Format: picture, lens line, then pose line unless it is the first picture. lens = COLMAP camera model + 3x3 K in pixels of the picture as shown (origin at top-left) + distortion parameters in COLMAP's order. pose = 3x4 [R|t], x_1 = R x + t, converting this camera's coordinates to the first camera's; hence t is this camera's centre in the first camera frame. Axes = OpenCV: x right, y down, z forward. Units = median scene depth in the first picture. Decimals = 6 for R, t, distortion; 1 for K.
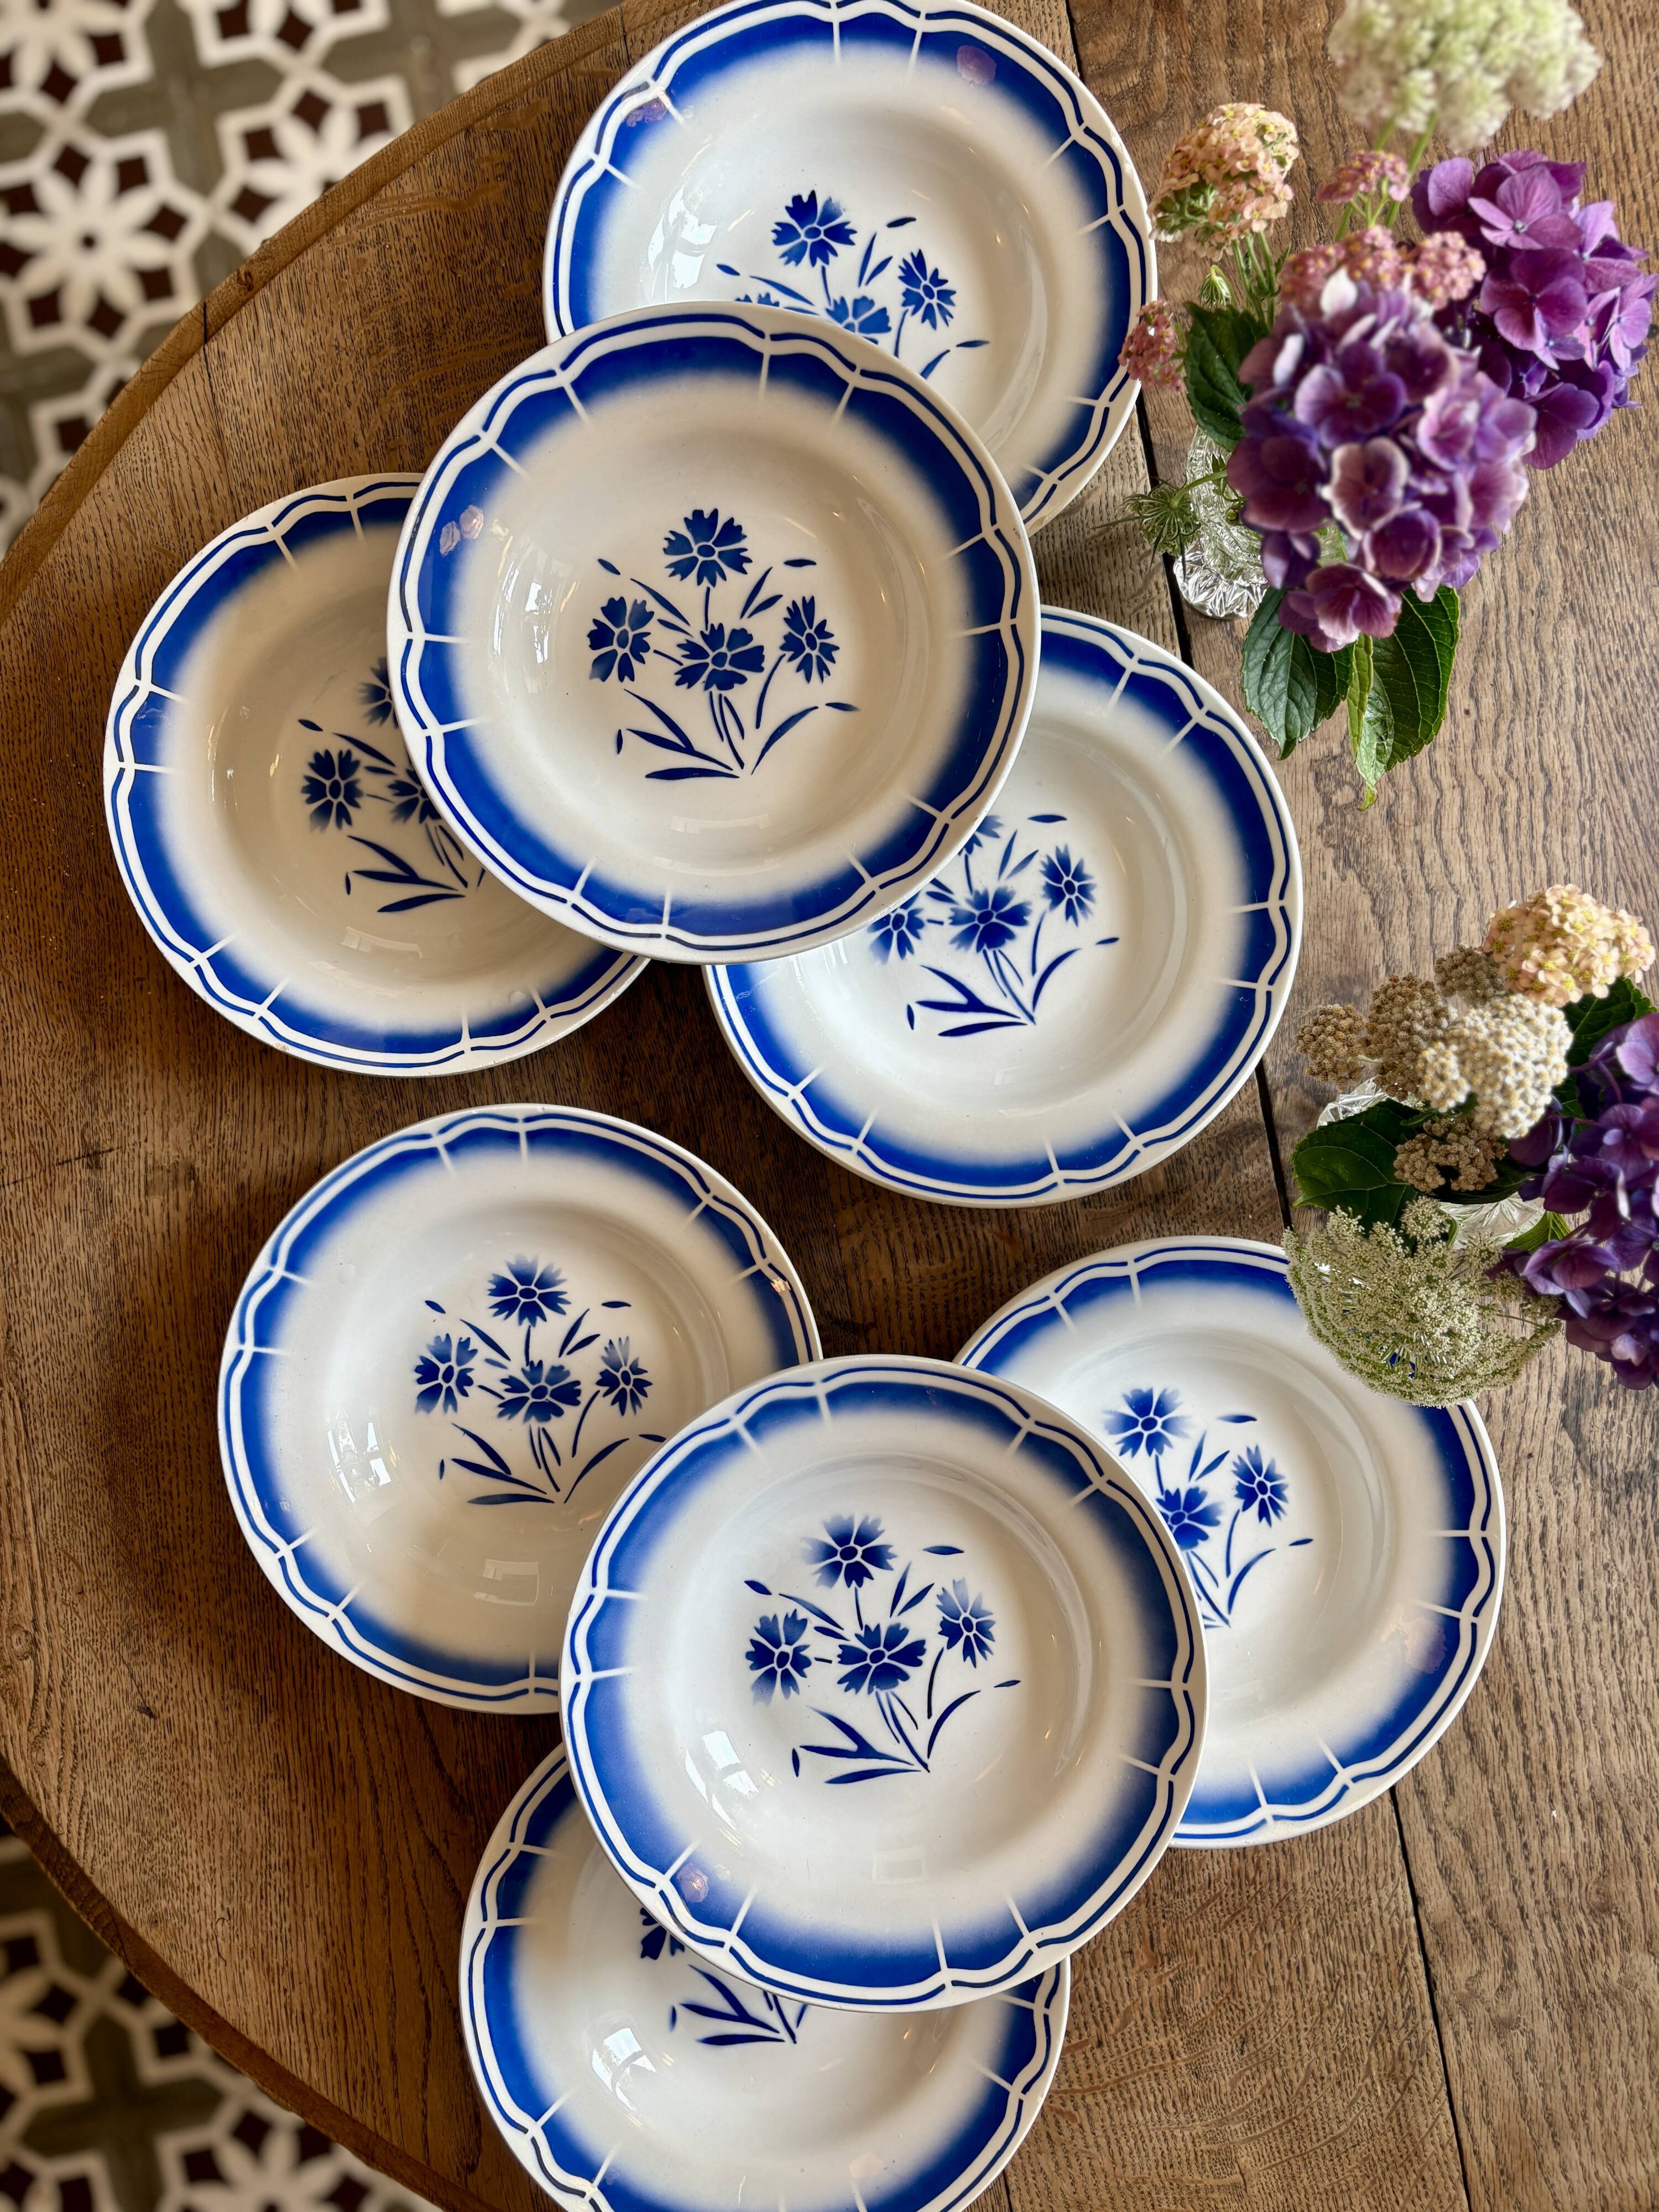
lens RADIAL K [[1525.9, 0, 824.9], [0, 1525.9, 1119.1], [0, 0, 1]] dist [0.011618, -0.009962]
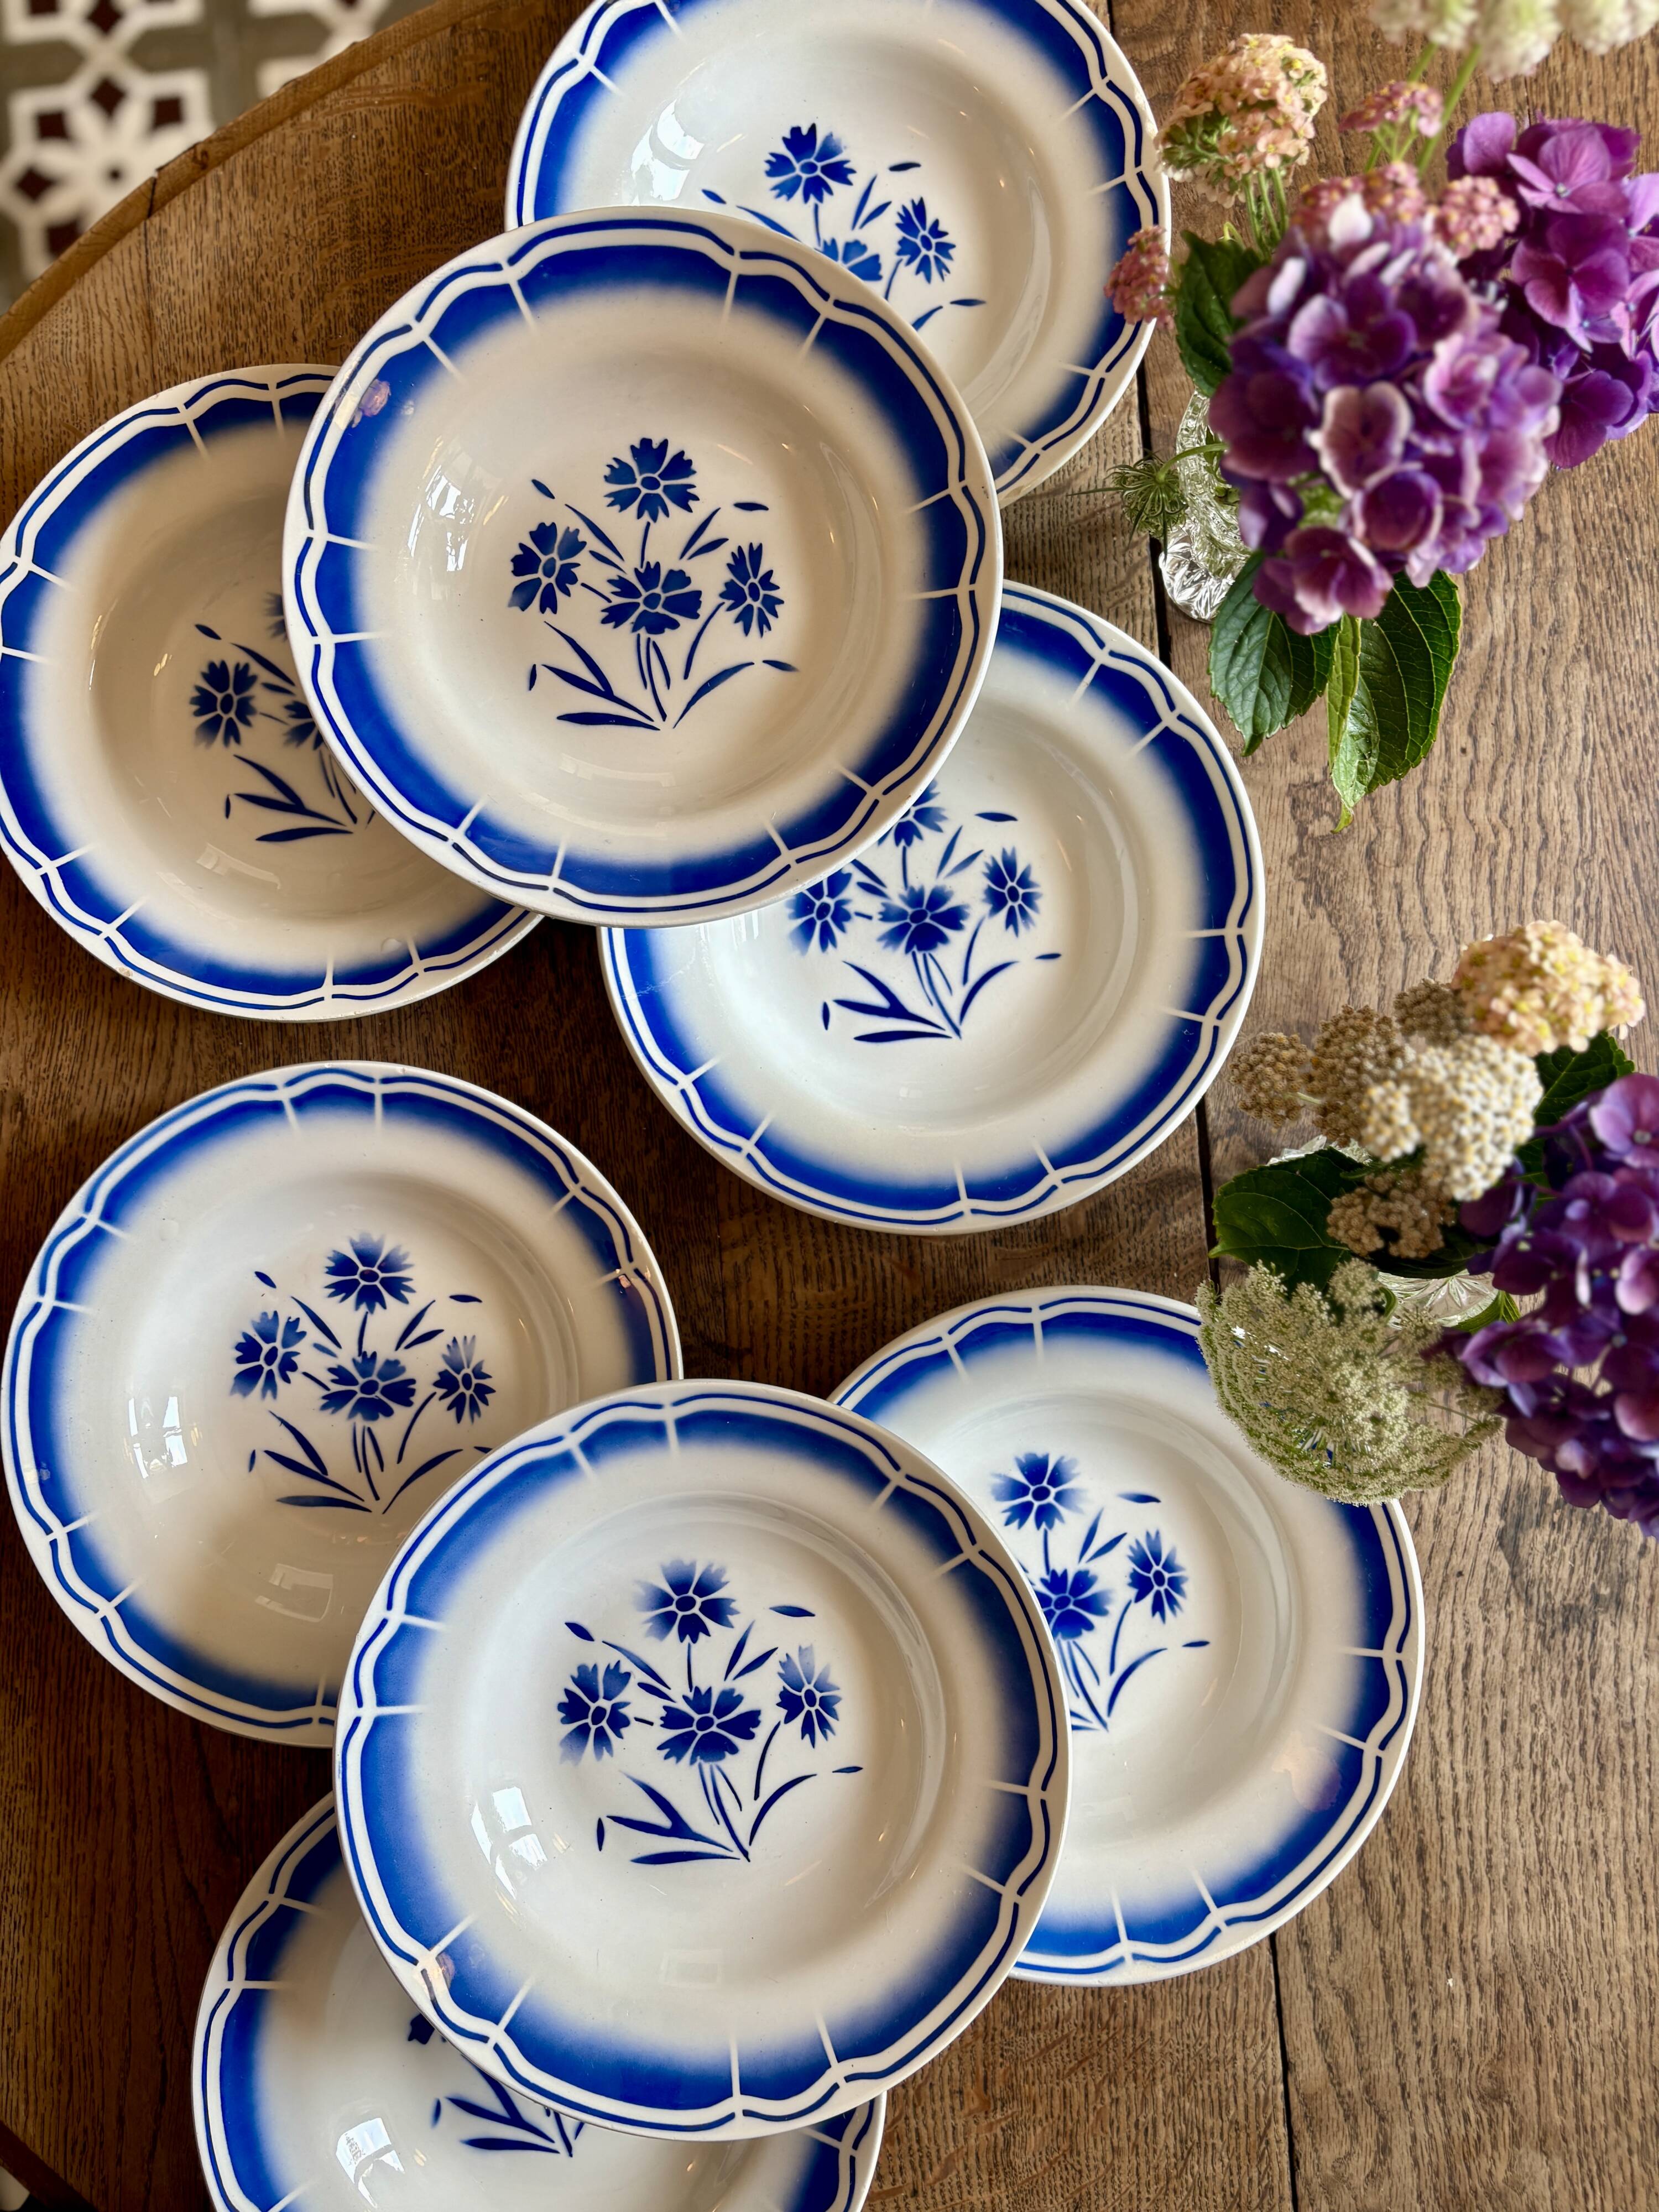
lens RADIAL K [[1525.9, 0, 812.9], [0, 1525.9, 1110.4], [0, 0, 1]] dist [0.011618, -0.009962]
pose [[0.994381, 0.105851, -0.001295, 0.058989], [-0.105817, 0.993570, -0.040270, 0.027345], [-0.002975, 0.040181, 0.999188, 0.099008]]
